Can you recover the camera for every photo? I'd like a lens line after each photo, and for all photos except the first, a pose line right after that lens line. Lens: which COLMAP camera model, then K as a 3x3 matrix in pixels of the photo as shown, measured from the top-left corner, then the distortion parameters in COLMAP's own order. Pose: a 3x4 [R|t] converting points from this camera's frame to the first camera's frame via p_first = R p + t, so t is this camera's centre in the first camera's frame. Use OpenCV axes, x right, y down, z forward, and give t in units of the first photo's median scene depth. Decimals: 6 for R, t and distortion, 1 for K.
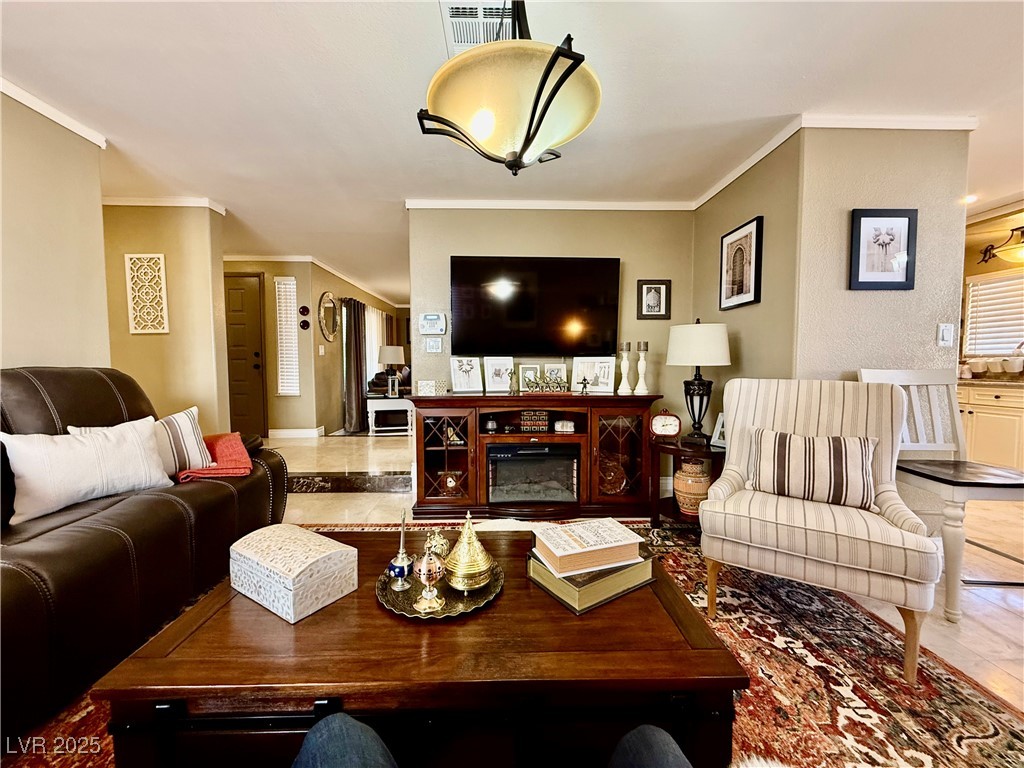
lens RADIAL K [[409.7, 0, 510.5], [0, 409.7, 382.3], [0, 0, 1]] dist [0.002796, 0.001291]
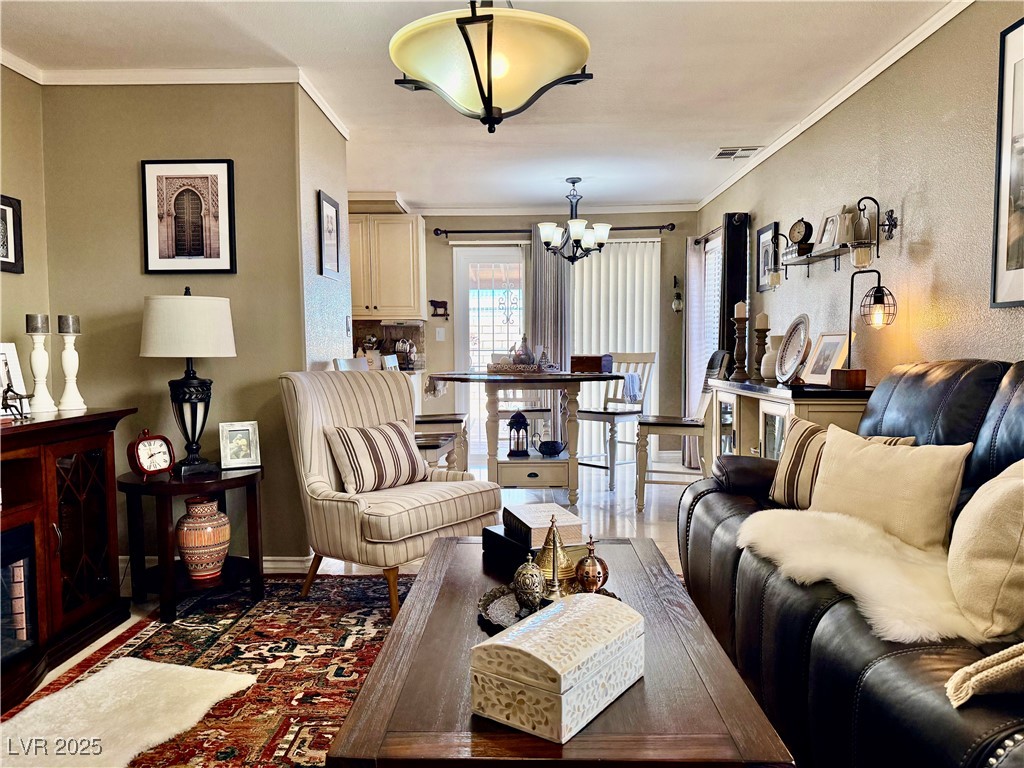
lens RADIAL K [[721.6, 0, 506.2], [0, 721.6, 386.9], [0, 0, 1]] dist [0.054251, -0.061746]
pose [[0.054731, -0.053621, 0.997060, -0.697487], [0.057324, 0.997079, 0.050475, -0.023019], [-0.996854, 0.054393, 0.057645, 0.416488]]
